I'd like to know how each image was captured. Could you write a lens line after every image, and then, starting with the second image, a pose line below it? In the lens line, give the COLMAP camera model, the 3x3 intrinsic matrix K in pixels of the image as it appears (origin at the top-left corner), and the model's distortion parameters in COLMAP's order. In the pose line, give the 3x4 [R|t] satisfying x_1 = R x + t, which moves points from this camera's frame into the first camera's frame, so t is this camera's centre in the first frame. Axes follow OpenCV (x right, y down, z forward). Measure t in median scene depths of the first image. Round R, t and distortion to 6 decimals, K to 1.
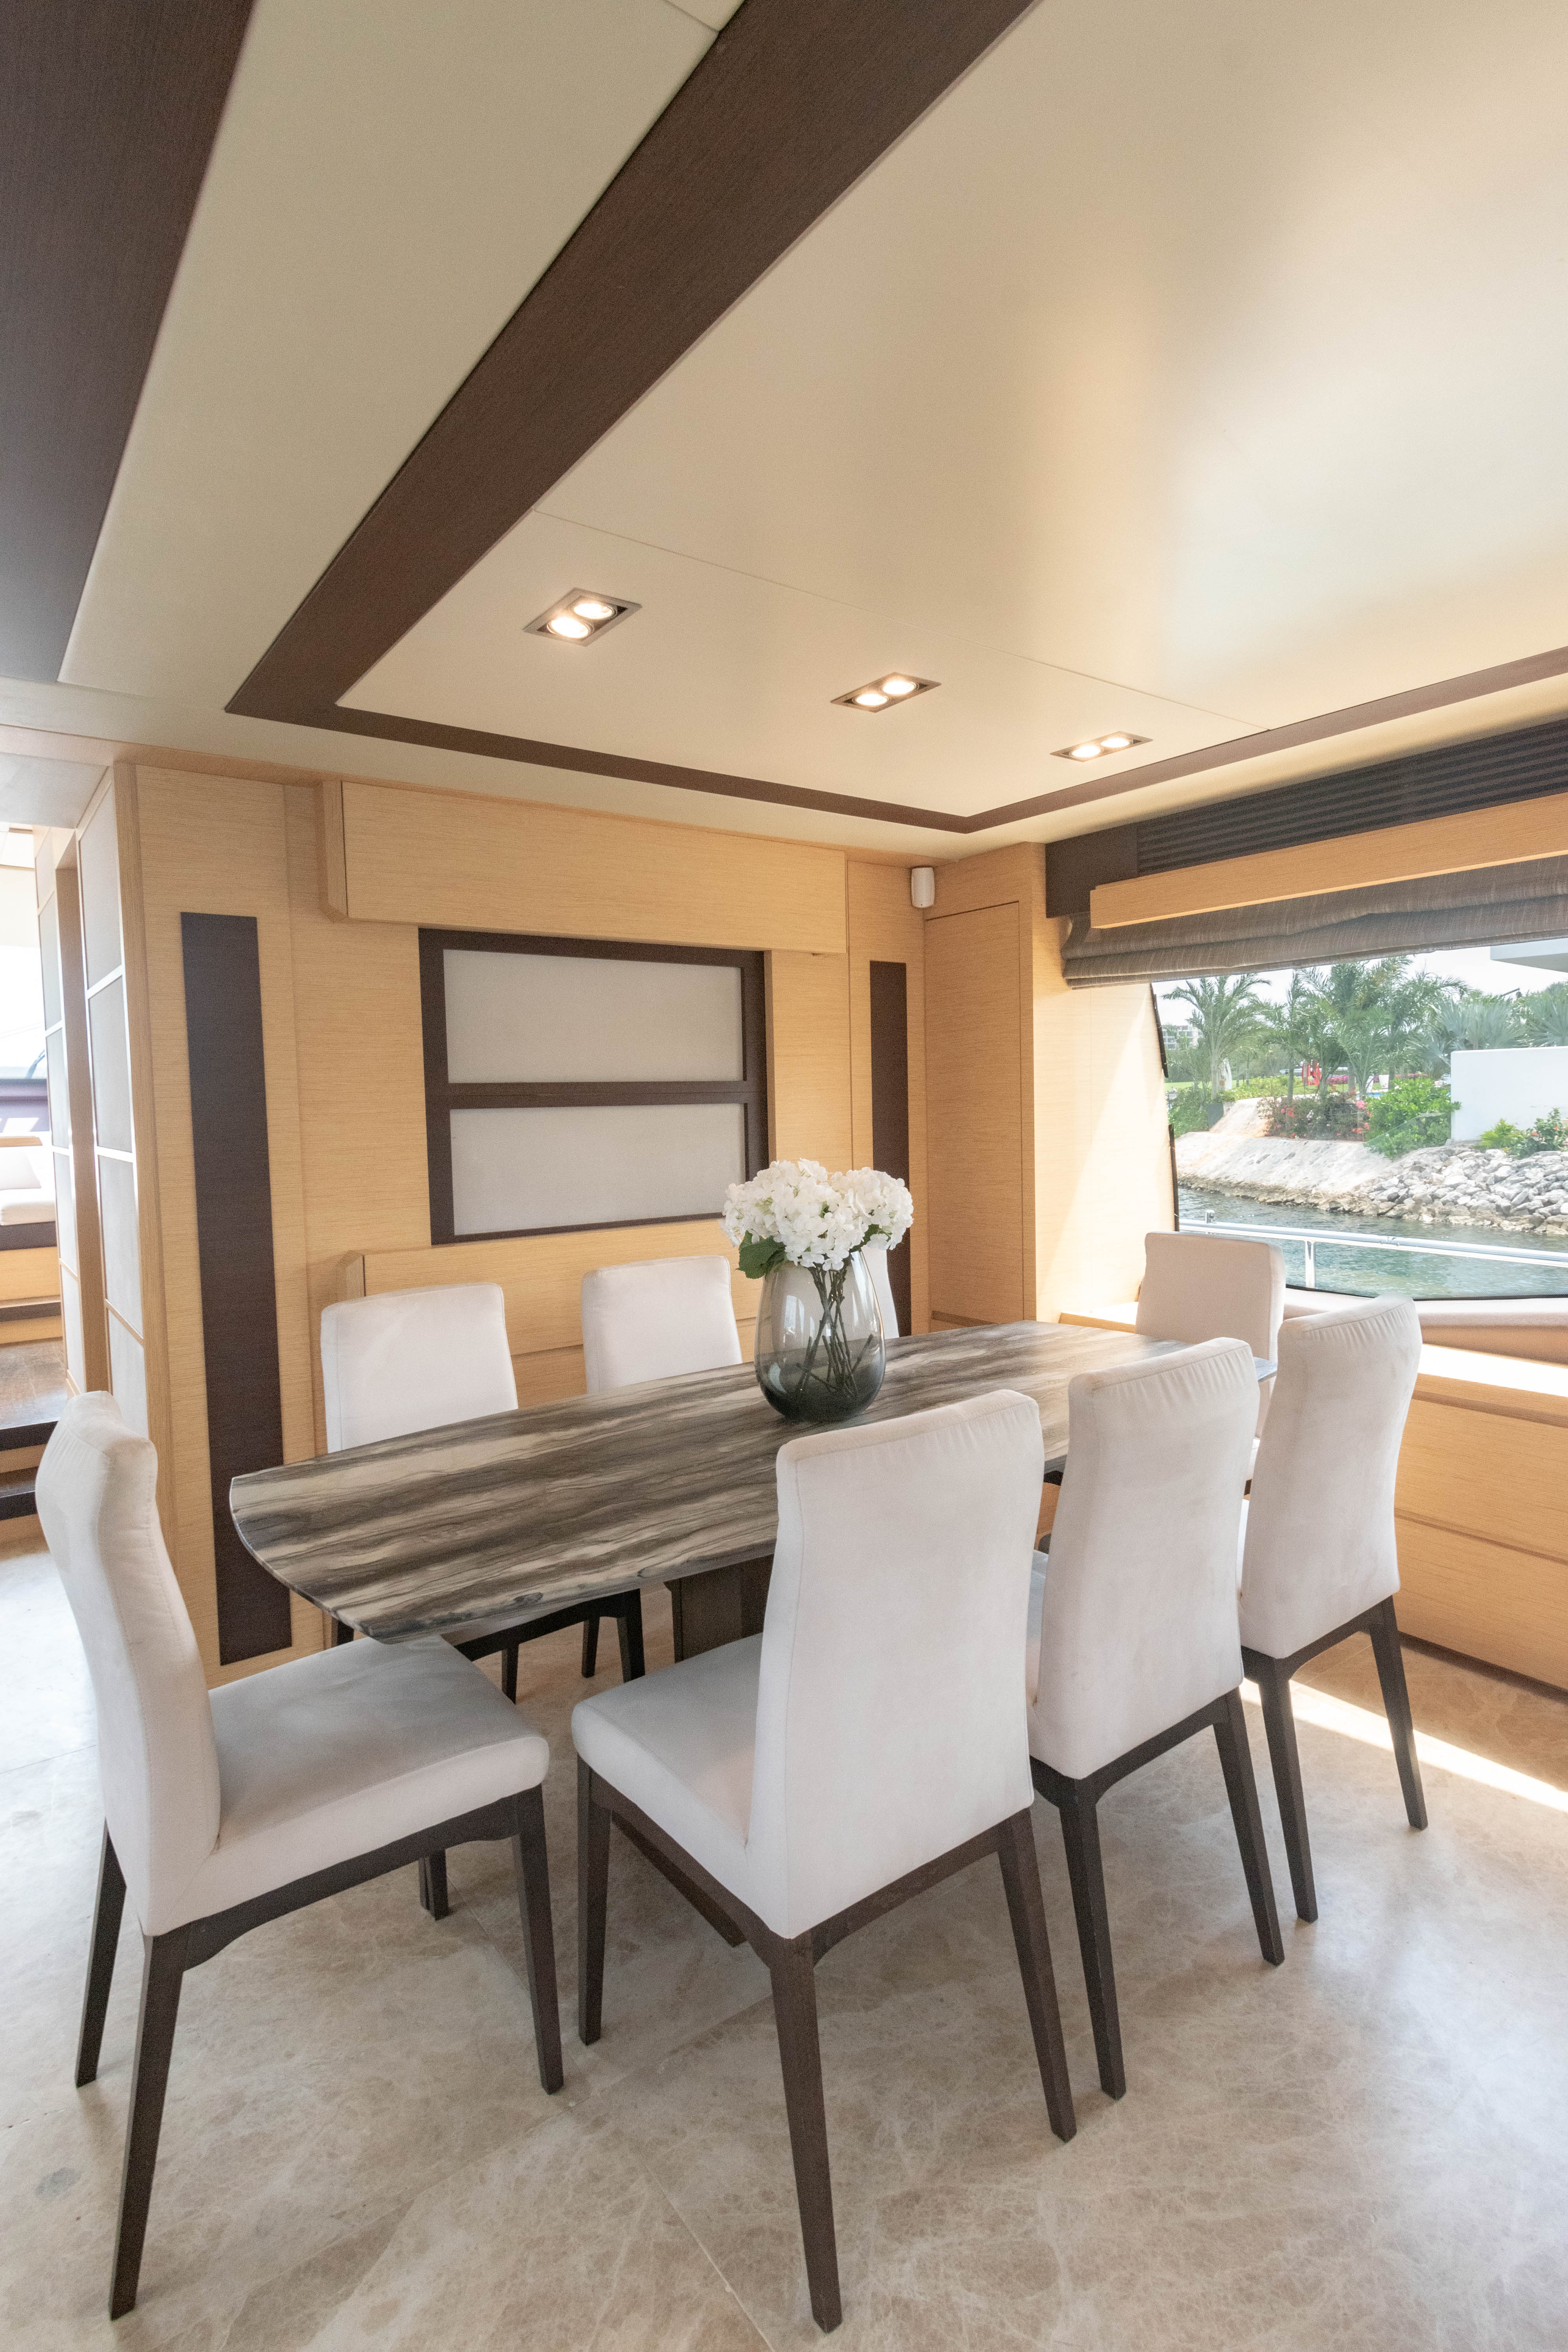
lens RADIAL K [[1162.8, 0, 784.0], [0, 1162.8, 1176.0], [0, 0, 1]] dist [0.000651, 0.000073]
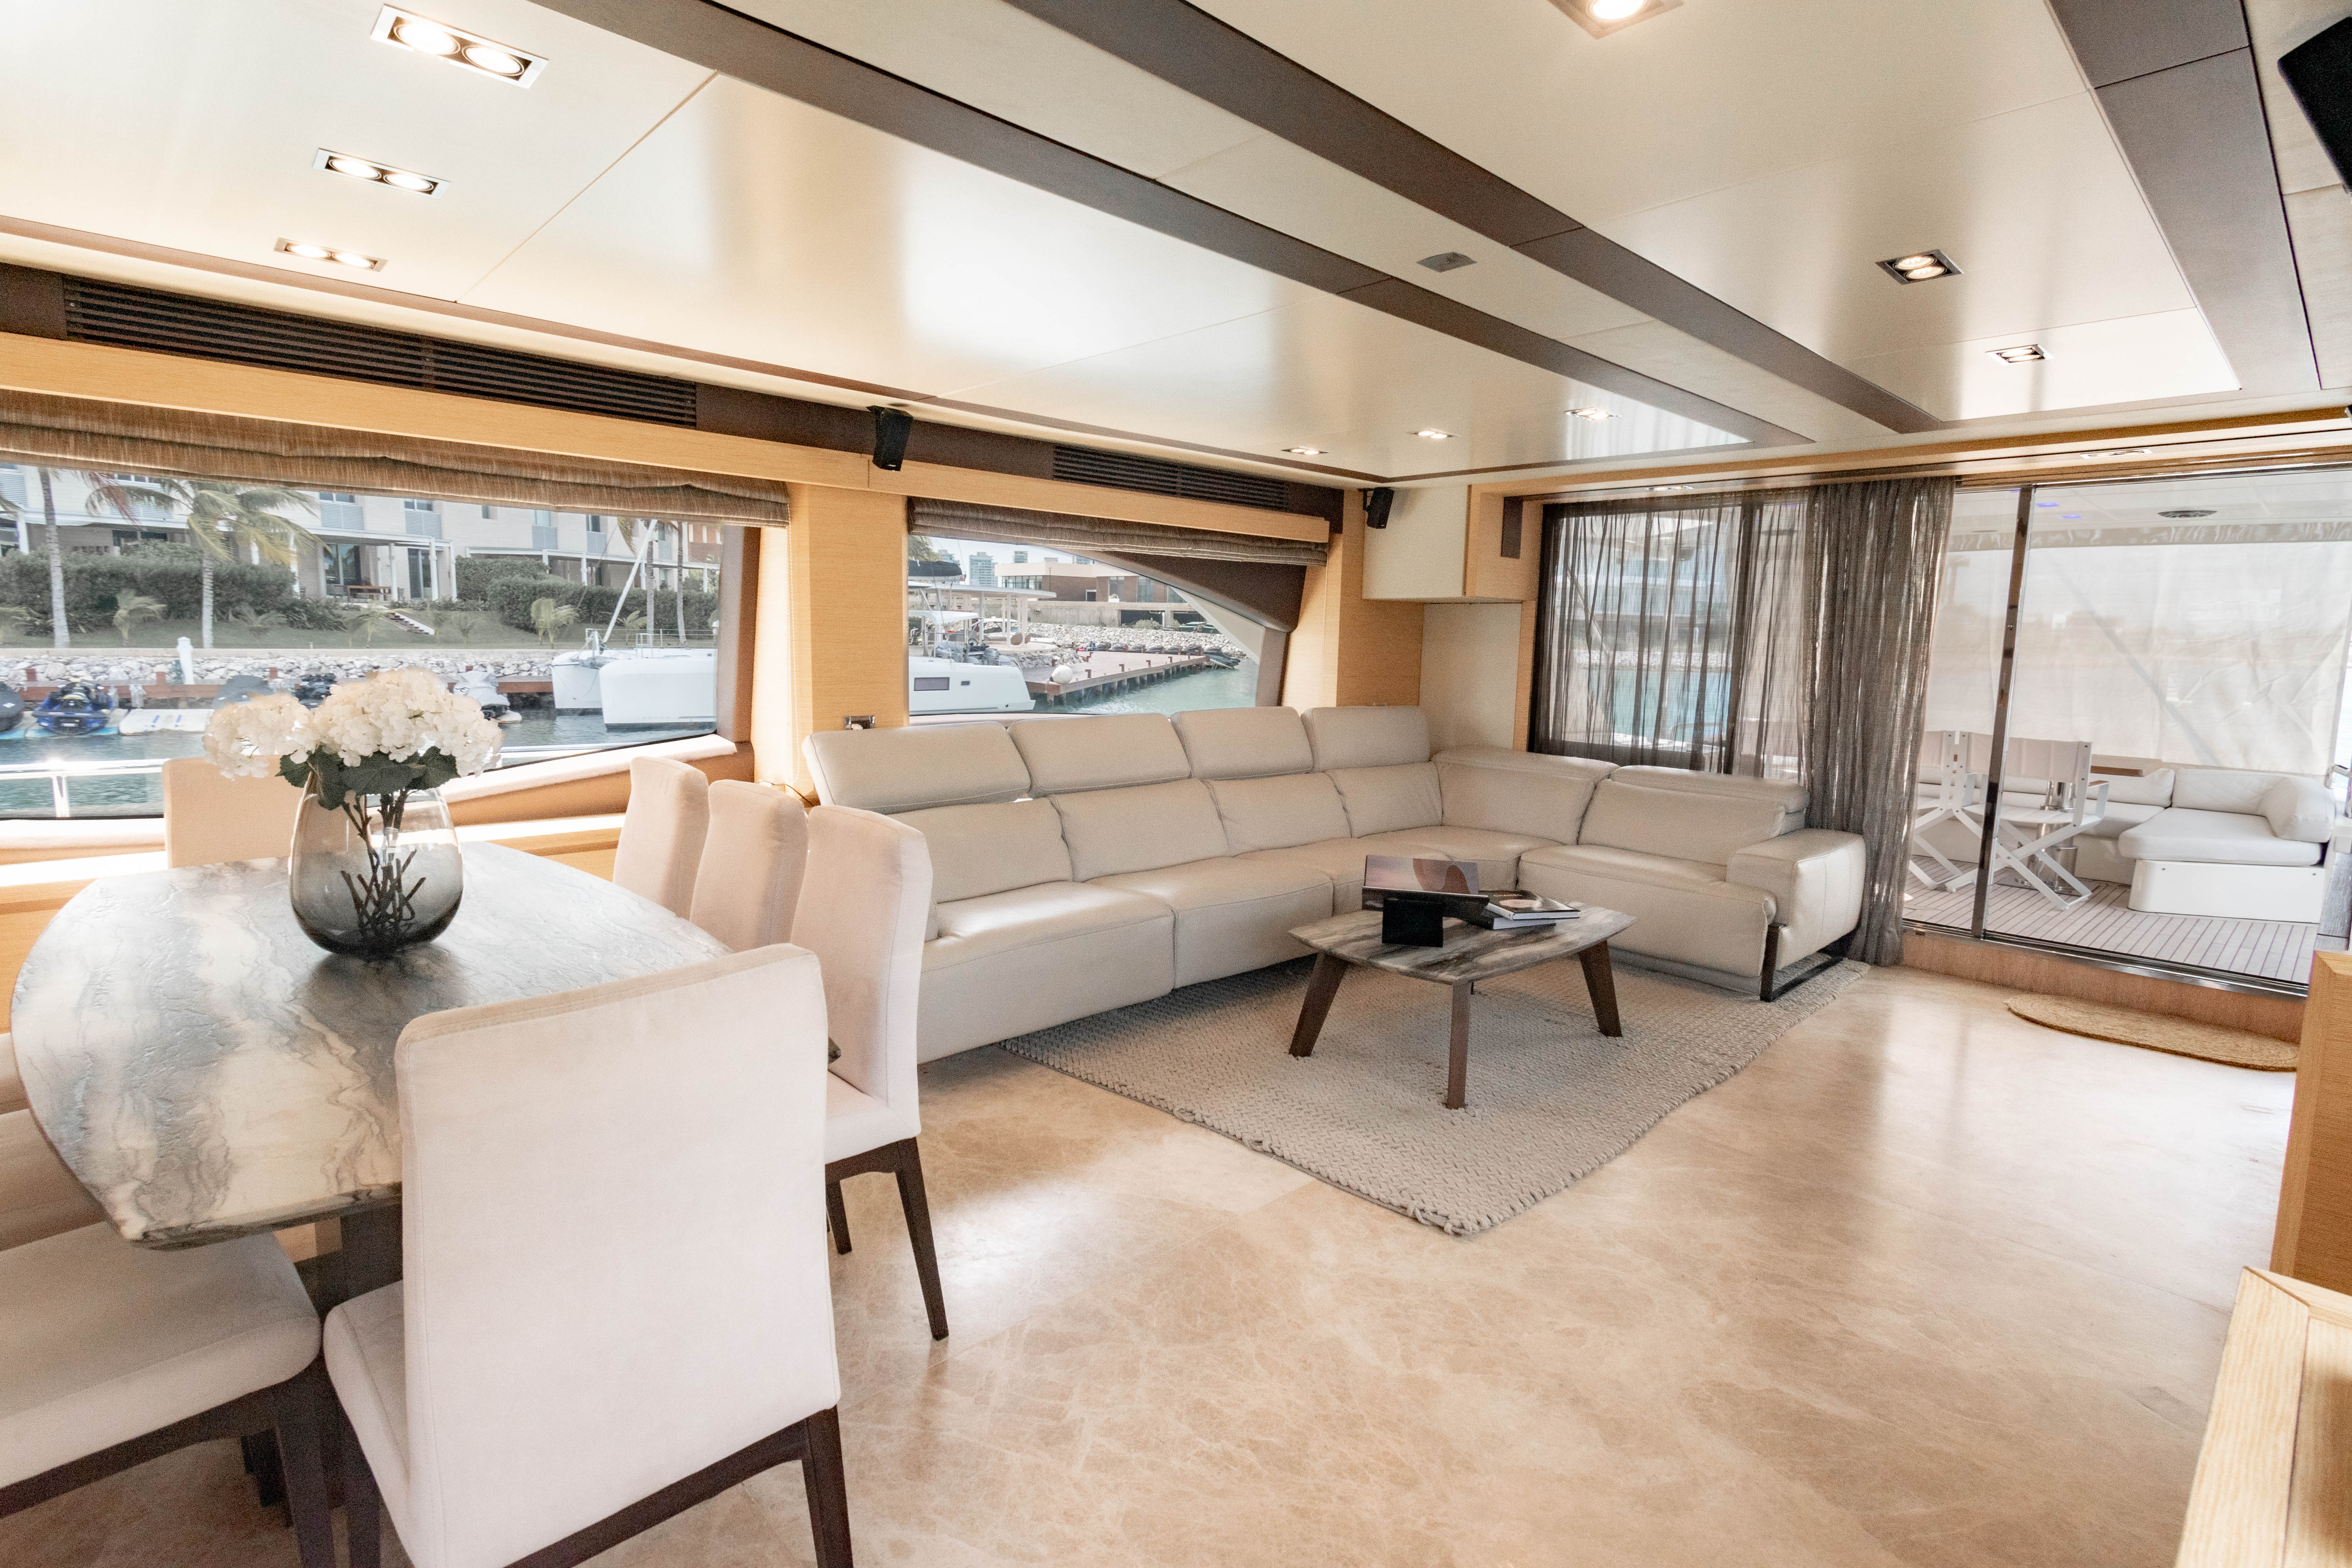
lens RADIAL K [[1104.5, 0, 1176.0], [0, 1104.5, 784.0], [0, 0, 1]] dist [0.000216, -0.000346]
pose [[-0.119842, -0.112746, 0.986370, -1.082357], [0.042128, 0.992058, 0.118515, -0.001759], [-0.991899, 0.055757, -0.114140, 0.561315]]
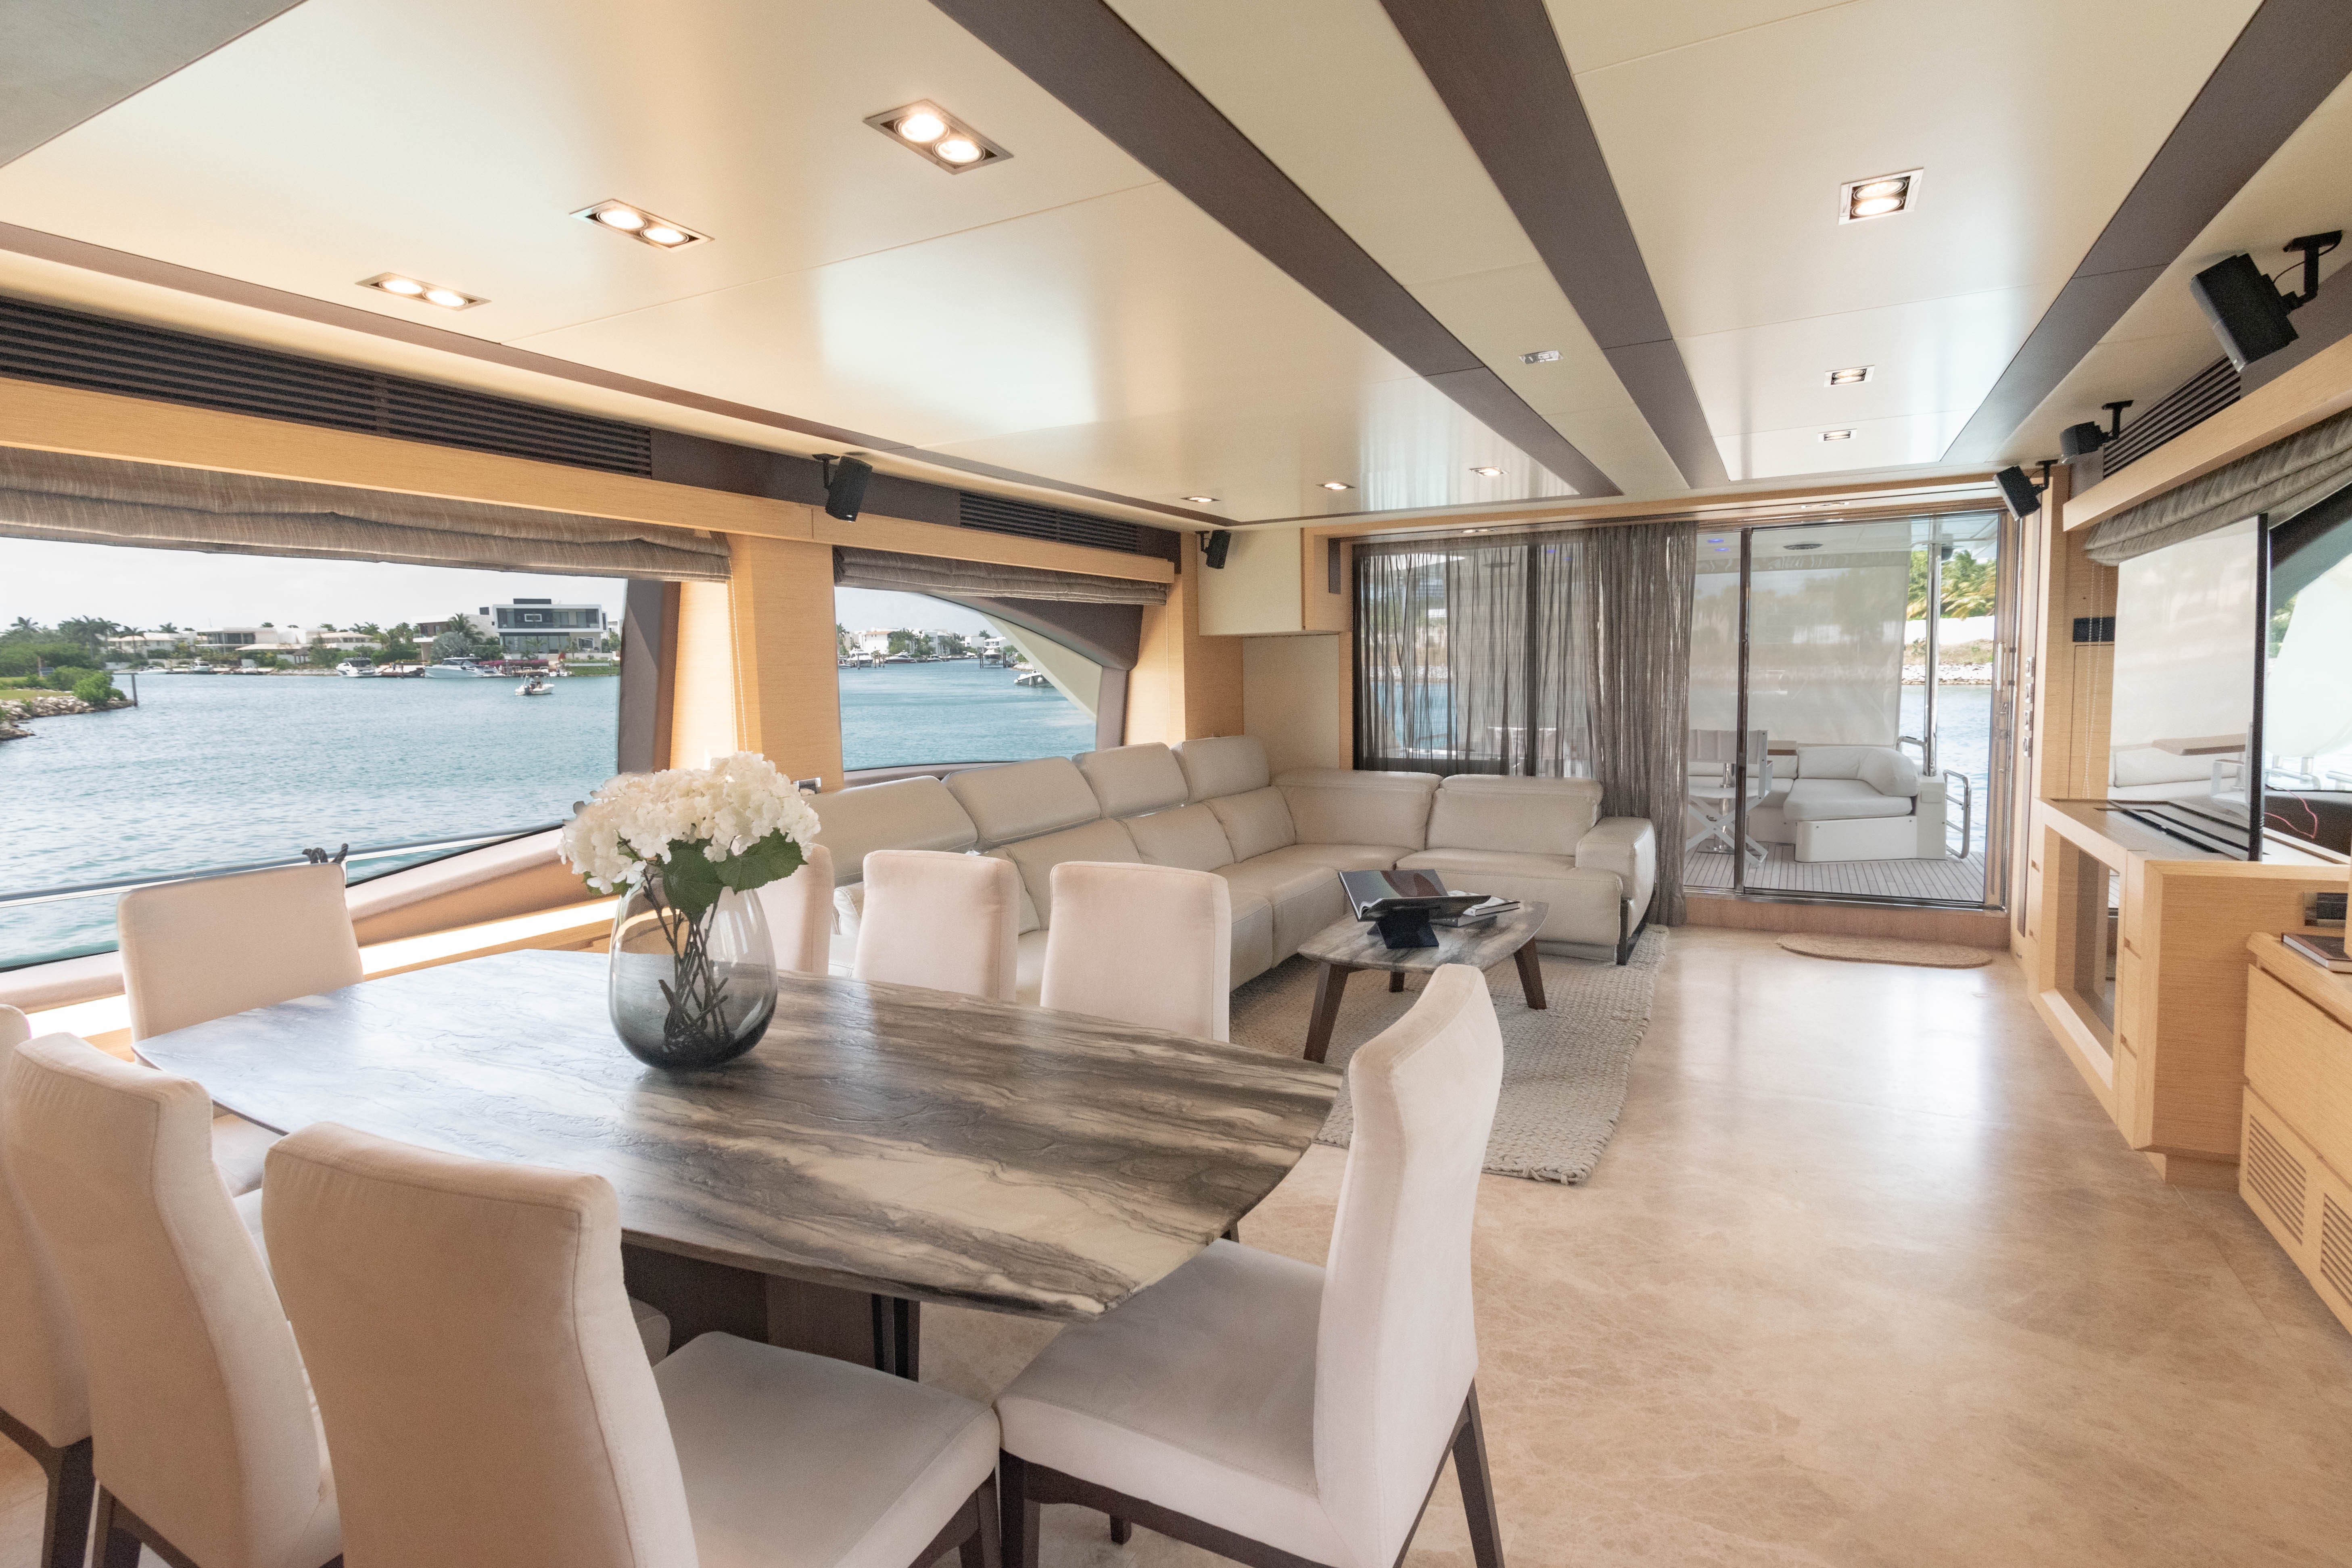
lens RADIAL K [[1139.4, 0, 1176.0], [0, 1139.4, 784.0], [0, 0, 1]] dist [-0.000258, -0.000420]
pose [[-0.429422, -0.059858, 0.901118, -1.032380], [0.086966, 0.990423, 0.107233, -0.063386], [-0.898907, 0.124415, -0.420104, 1.218073]]
